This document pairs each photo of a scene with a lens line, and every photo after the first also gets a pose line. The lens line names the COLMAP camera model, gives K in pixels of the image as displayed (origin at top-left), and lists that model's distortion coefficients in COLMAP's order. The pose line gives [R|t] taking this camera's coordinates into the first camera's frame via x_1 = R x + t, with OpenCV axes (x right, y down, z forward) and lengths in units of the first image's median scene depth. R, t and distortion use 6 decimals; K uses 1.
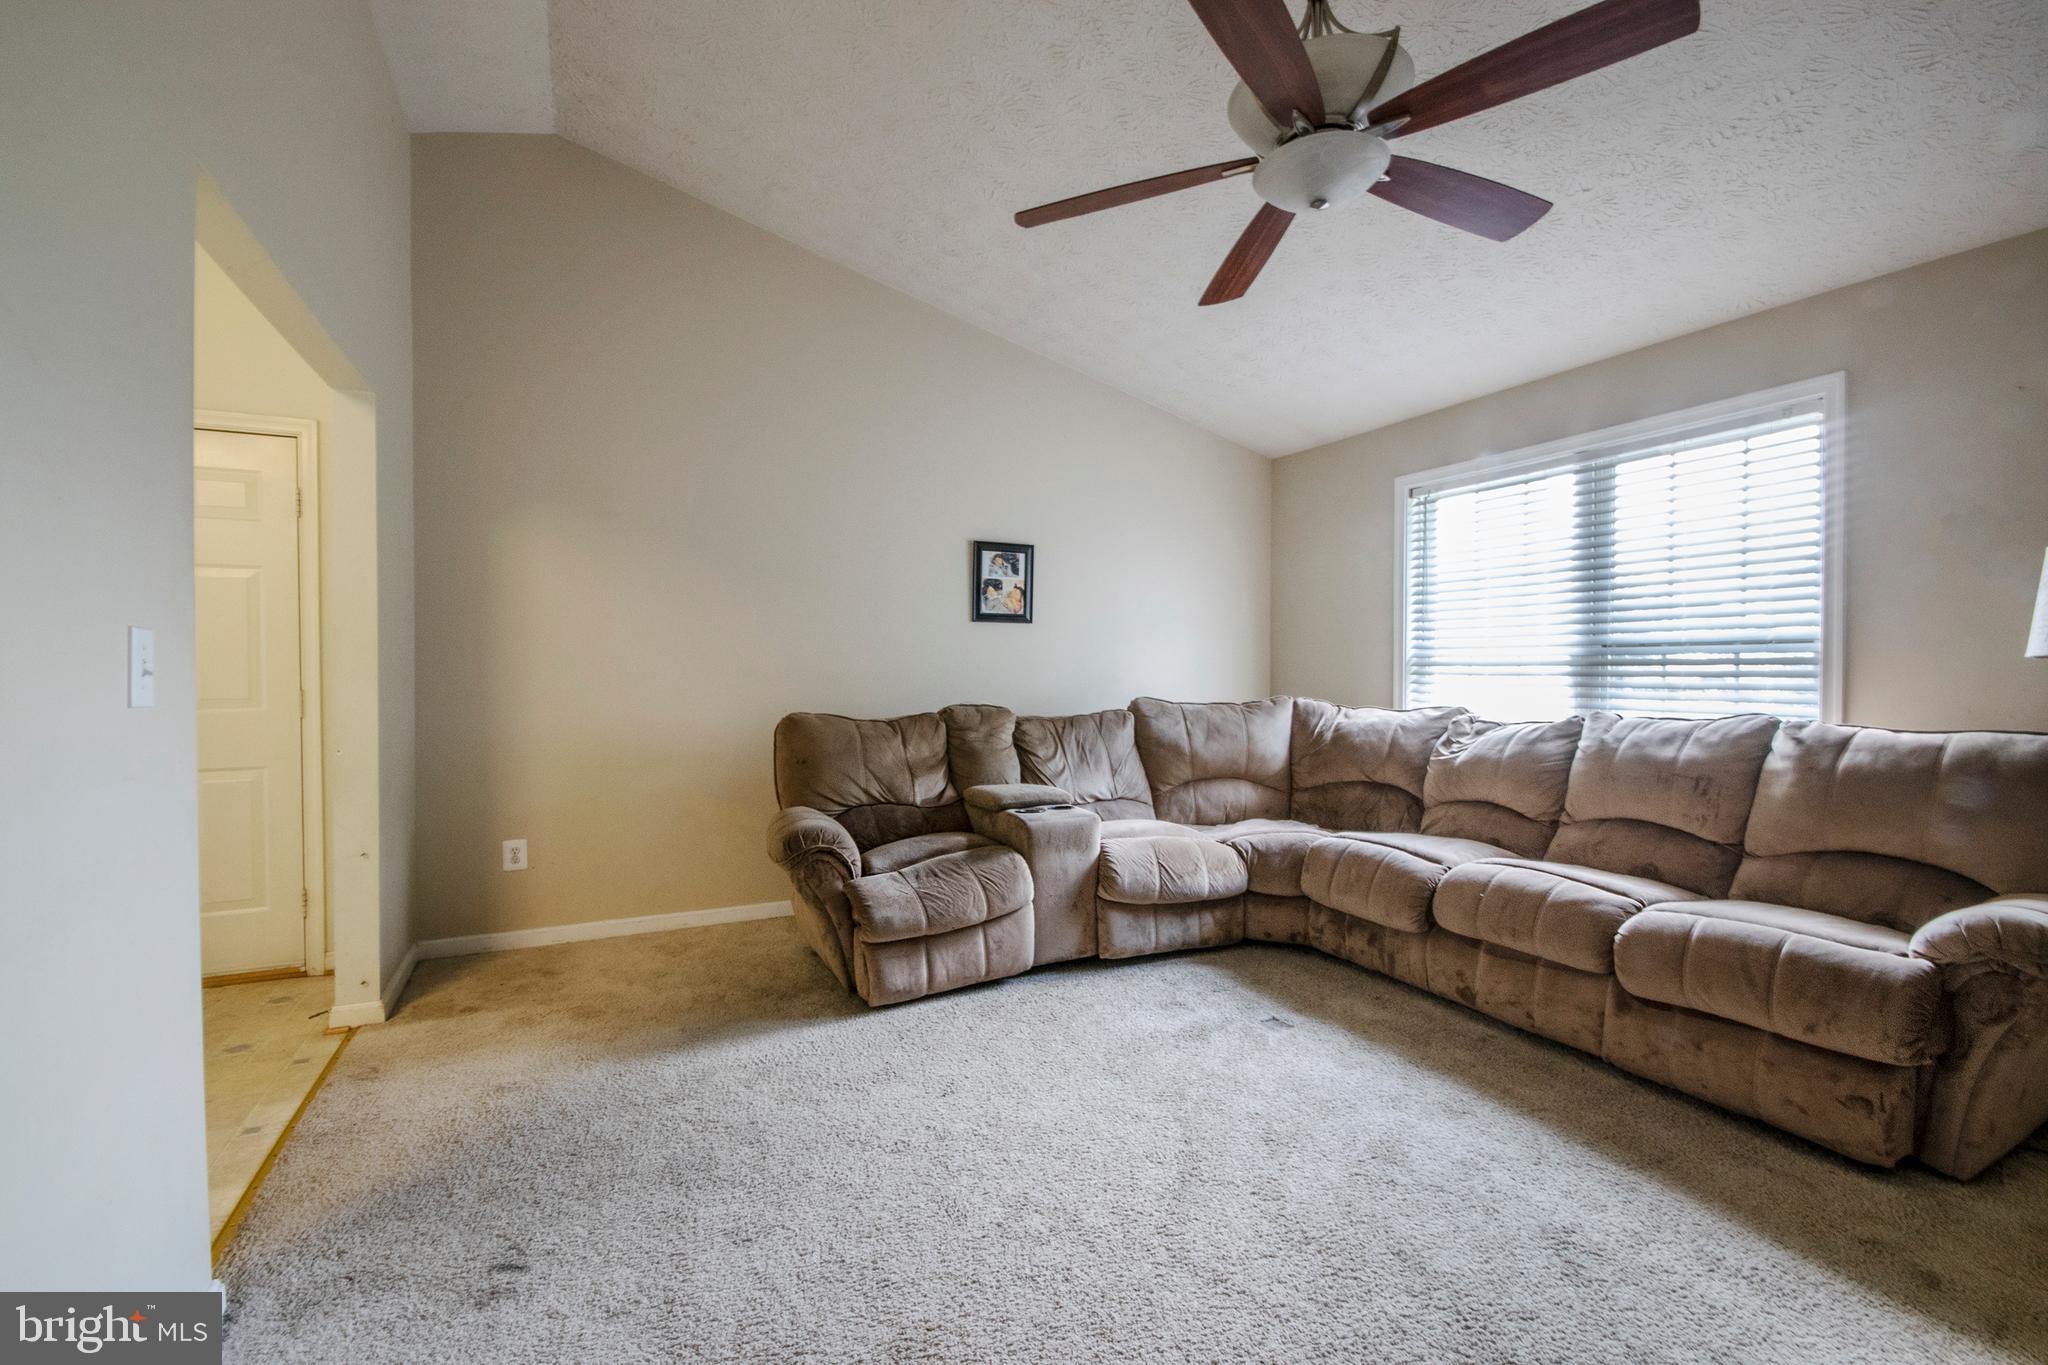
lens RADIAL K [[914.8, 0, 1003.2], [0, 914.8, 688.0], [0, 0, 1]] dist [0.010777, -0.003082]
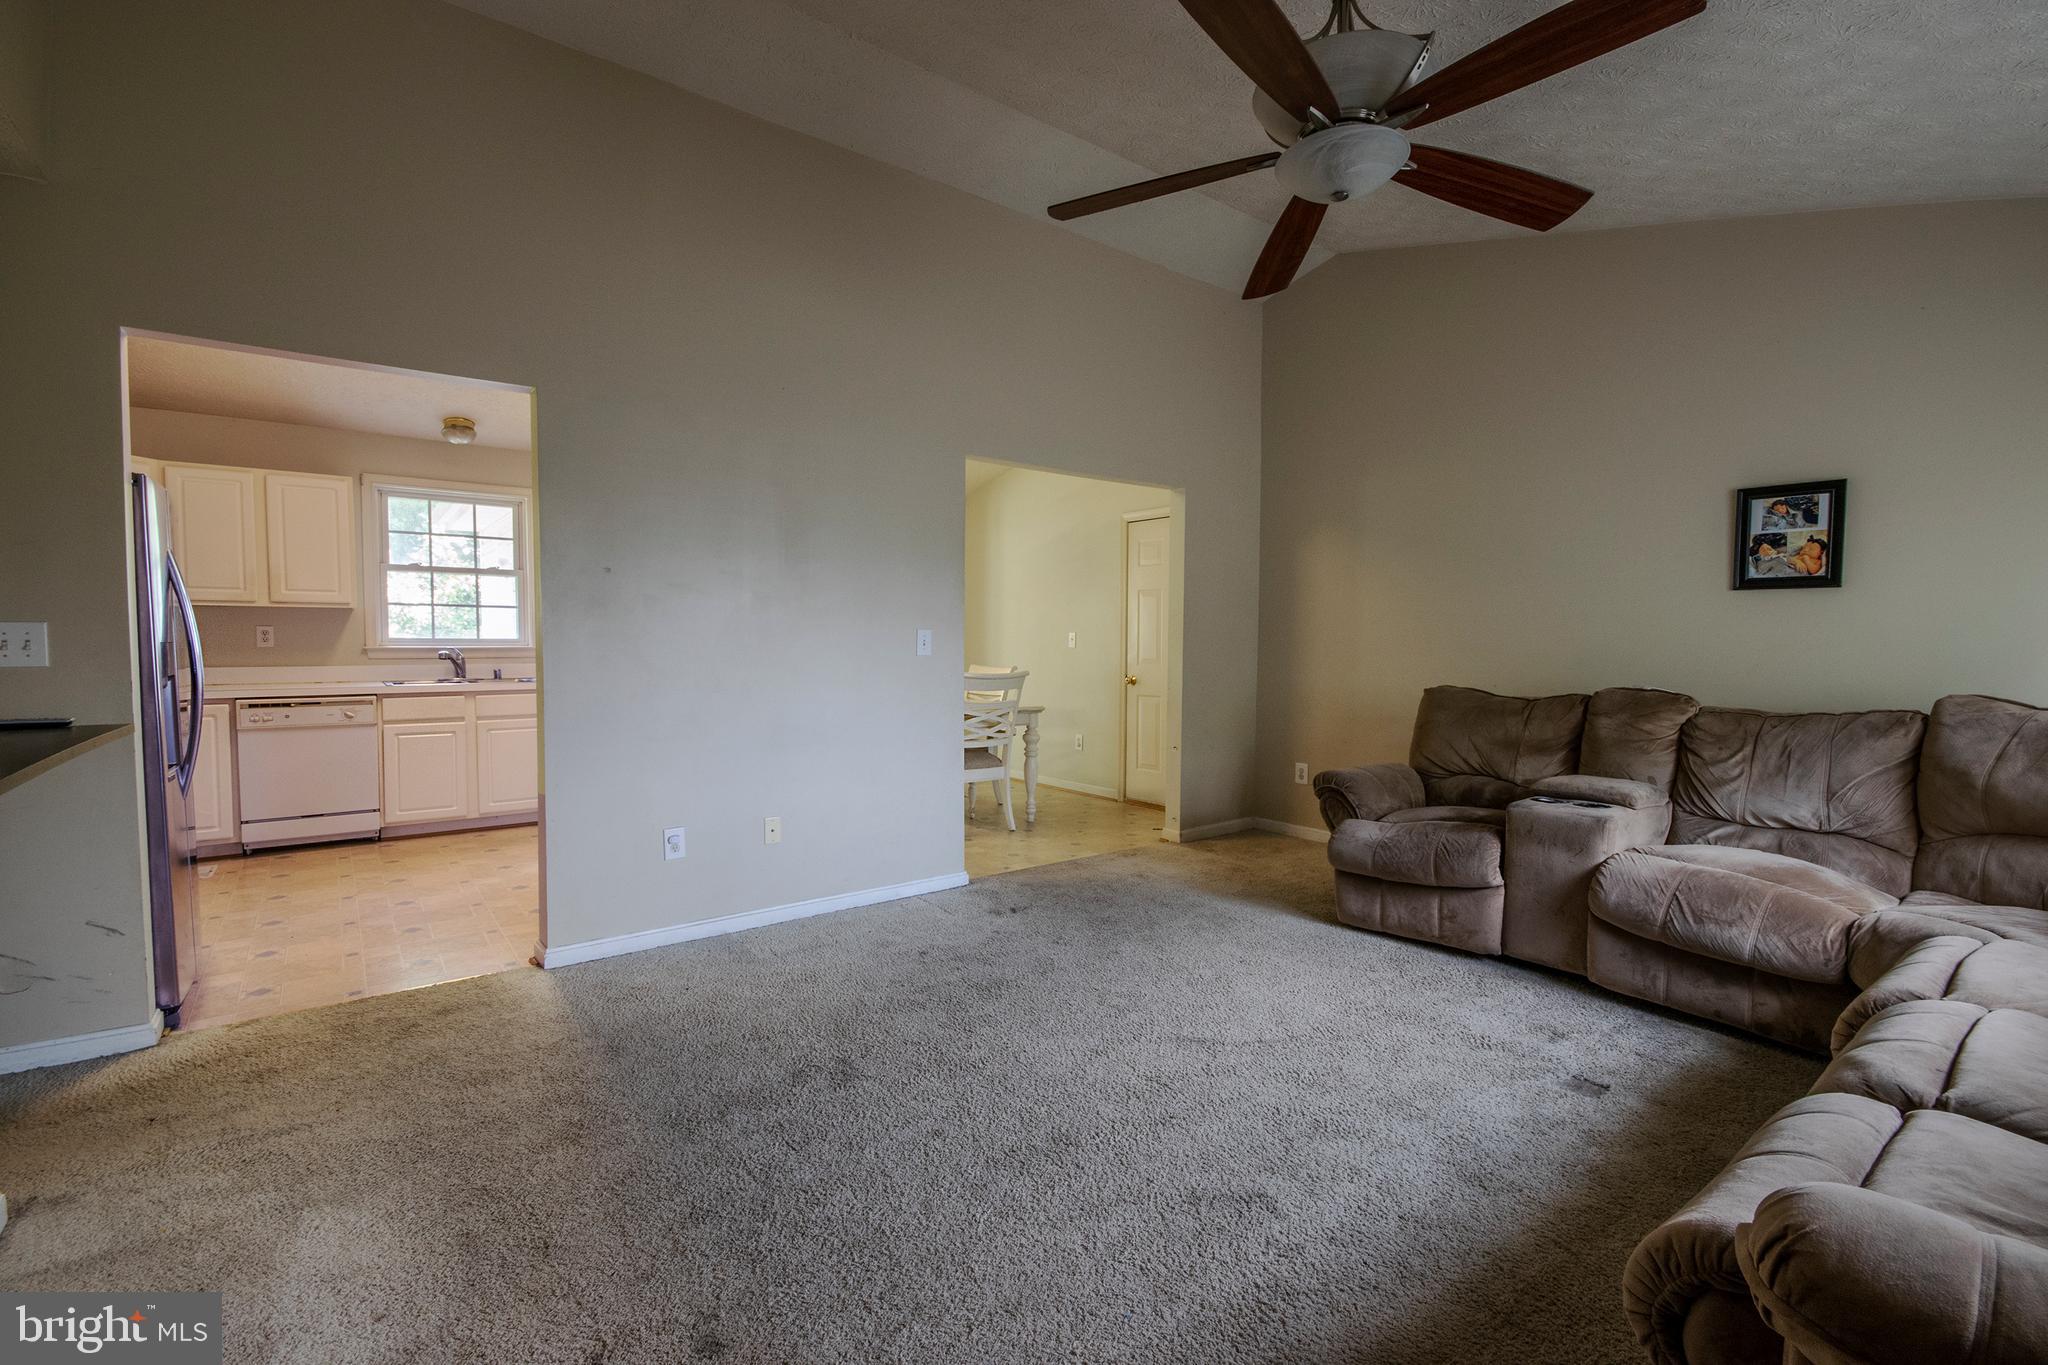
lens RADIAL K [[914.8, 0, 1023.2], [0, 914.8, 676.9], [0, 0, 1]] dist [0.010777, -0.003082]
pose [[0.198257, 0.037894, -0.979417, 0.704921], [-0.030030, 0.999018, 0.032573, -0.004058], [0.979690, 0.022954, 0.199200, 0.247000]]
